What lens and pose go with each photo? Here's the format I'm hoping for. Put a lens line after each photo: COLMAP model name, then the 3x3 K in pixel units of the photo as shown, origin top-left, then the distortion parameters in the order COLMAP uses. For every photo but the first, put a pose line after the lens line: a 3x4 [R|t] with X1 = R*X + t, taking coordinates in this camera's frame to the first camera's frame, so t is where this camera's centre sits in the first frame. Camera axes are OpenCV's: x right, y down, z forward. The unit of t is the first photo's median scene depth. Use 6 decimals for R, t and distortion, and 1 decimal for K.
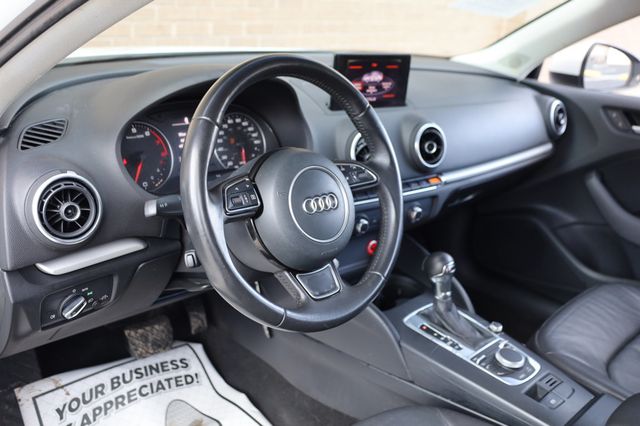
lens RADIAL K [[619.6, 0, 320.0], [0, 619.6, 213.0], [0, 0, 1]] dist [0.015296, 0.008955]
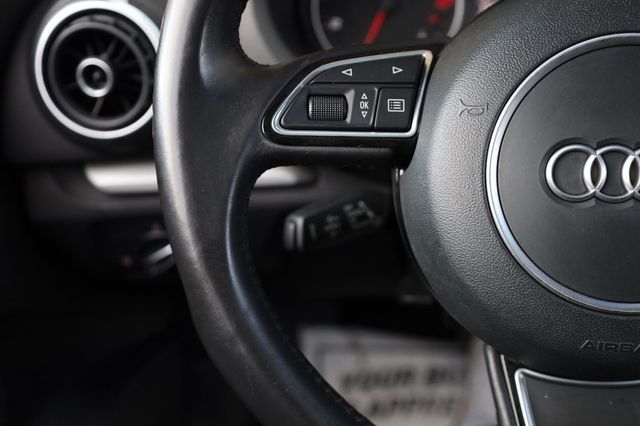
lens RADIAL K [[701.8, 0, 320.0], [0, 701.8, 213.0], [0, 0, 1]] dist [0.003908, 0.005112]
pose [[0.641443, 0.260077, -0.721741, 0.106386], [-0.167831, 0.965567, 0.198780, -0.026718], [0.748587, -0.006375, 0.663006, 0.508041]]
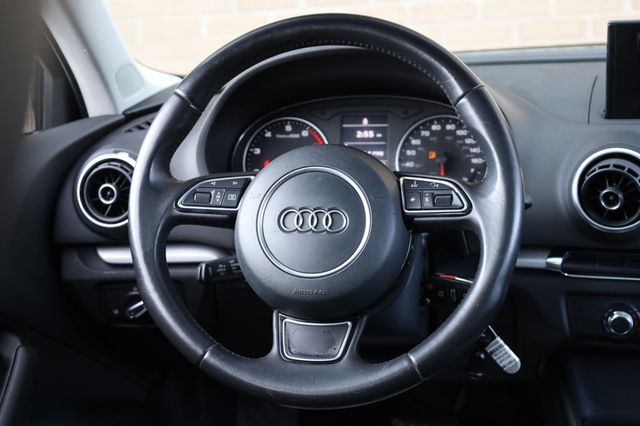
lens RADIAL K [[956.0, 0, 320.0], [0, 956.0, 213.0], [0, 0, 1]] dist [-0.005819, -0.016210]
pose [[0.566164, 0.086665, -0.819724, 0.653603], [-0.198192, 0.979597, -0.033319, 0.007925], [0.800112, 0.181327, 0.571789, 0.290900]]
